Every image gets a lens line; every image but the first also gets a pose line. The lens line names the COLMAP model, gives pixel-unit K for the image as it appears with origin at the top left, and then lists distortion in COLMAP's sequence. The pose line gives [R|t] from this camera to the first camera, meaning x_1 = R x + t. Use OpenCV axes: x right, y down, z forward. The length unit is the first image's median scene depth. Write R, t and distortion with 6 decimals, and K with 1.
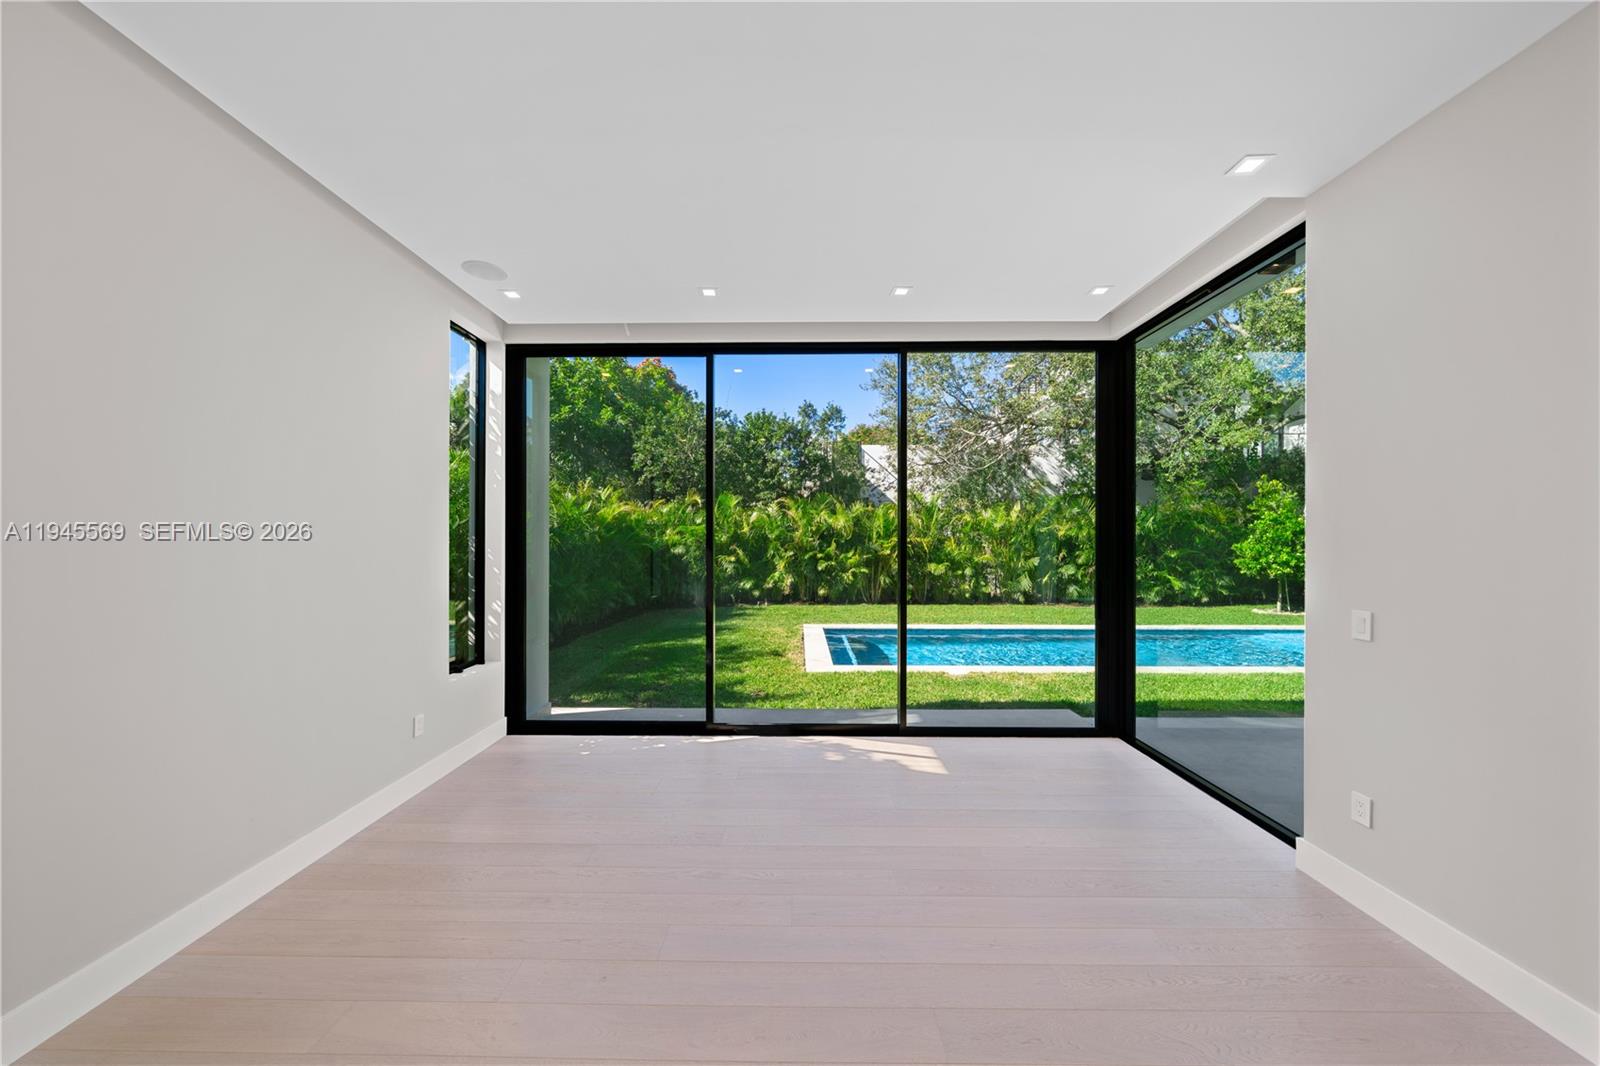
lens RADIAL K [[543.4, 0, 783.6], [0, 543.4, 539.2], [0, 0, 1]] dist [-0.002124, -0.000625]
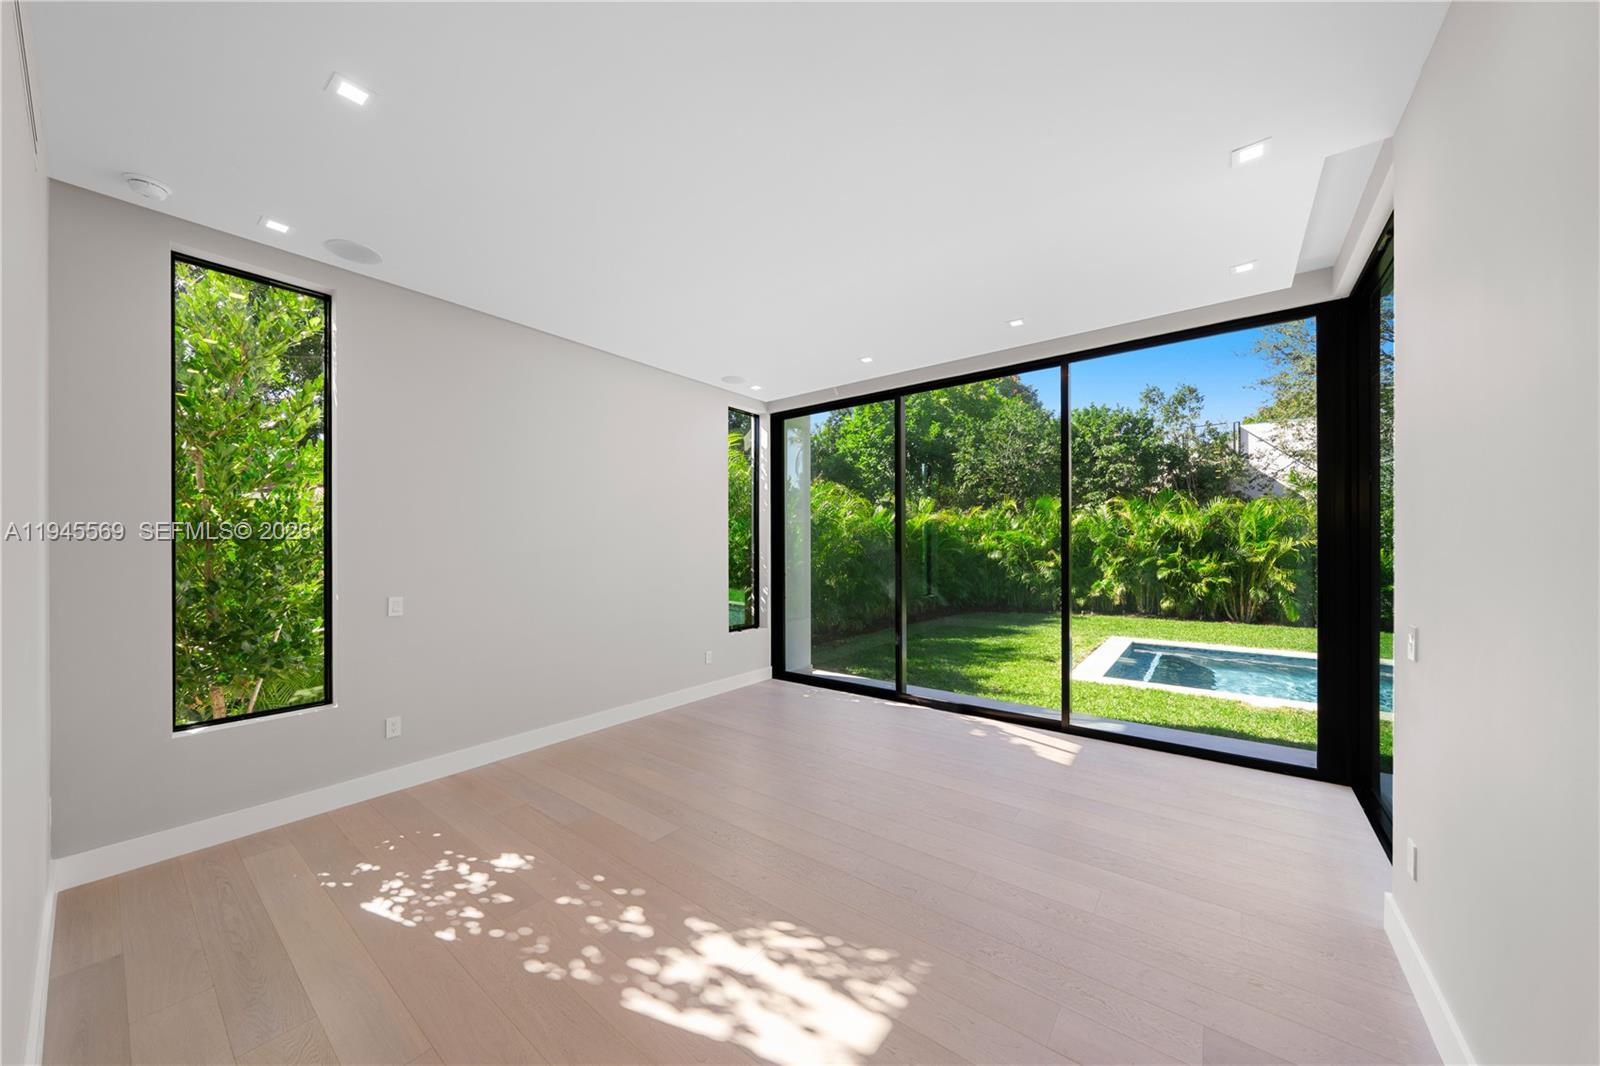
lens RADIAL K [[543.4, 0, 798.7], [0, 543.4, 539.4], [0, 0, 1]] dist [-0.002124, -0.000625]
pose [[0.801100, -0.012559, -0.598399, 0.122875], [0.006941, 0.999908, -0.011694, 0.000195], [0.598491, 0.005215, 0.801113, -0.039176]]
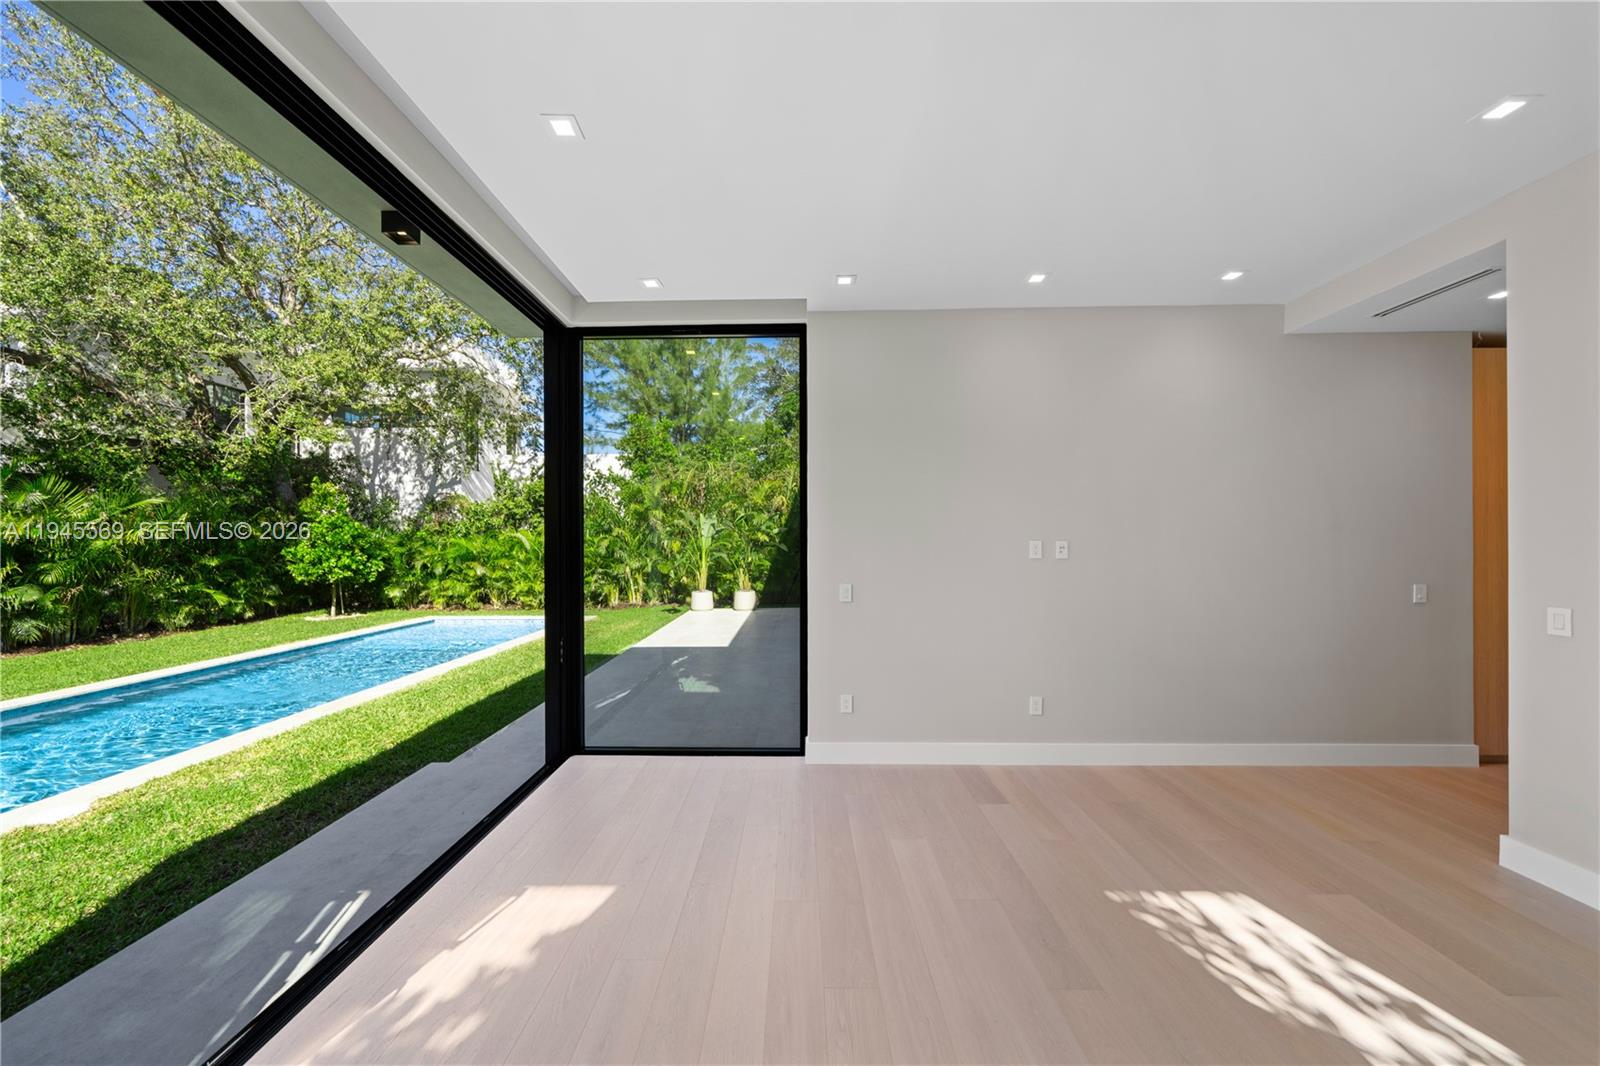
lens RADIAL K [[543.4, 0, 800.7], [0, 543.4, 530.2], [0, 0, 1]] dist [-0.002124, -0.000625]
pose [[0.006989, 0.021177, 0.999751, -0.088400], [0.003883, 0.999768, -0.021204, 0.001146], [-0.999968, 0.004030, 0.006905, 0.171364]]
